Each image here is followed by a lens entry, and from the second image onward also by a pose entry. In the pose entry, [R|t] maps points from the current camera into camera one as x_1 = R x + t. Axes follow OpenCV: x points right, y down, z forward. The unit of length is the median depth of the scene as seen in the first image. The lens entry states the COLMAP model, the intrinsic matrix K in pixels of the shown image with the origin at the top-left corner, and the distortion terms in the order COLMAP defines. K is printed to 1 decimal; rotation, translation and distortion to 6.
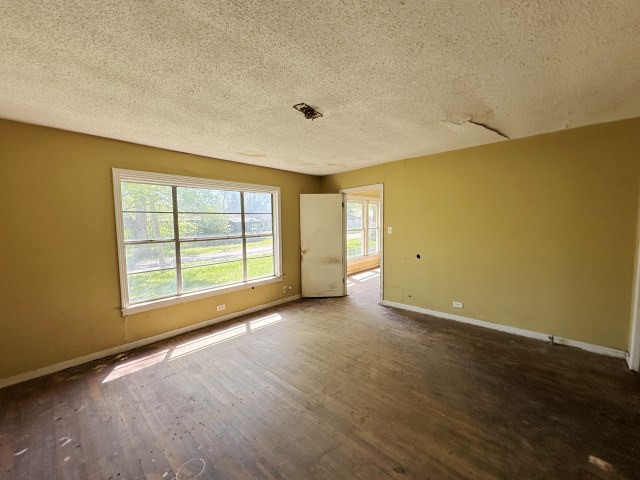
lens RADIAL K [[255.9, 0, 318.8], [0, 255.9, 240.6], [0, 0, 1]] dist [-0.006316, -0.000253]
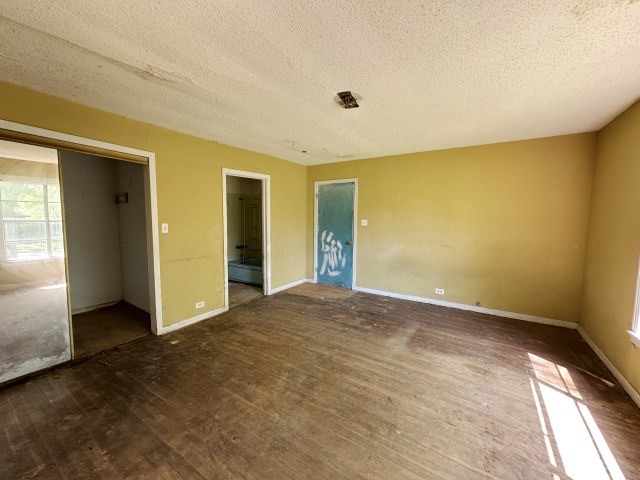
lens RADIAL K [[255.9, 0, 318.8], [0, 255.9, 240.6], [0, 0, 1]] dist [-0.006316, -0.000253]
pose [[-0.985127, 0.024166, -0.170119, 0.228812], [-0.004790, 0.985813, 0.167777, -0.107671], [0.171760, 0.166096, -0.971036, 1.787325]]
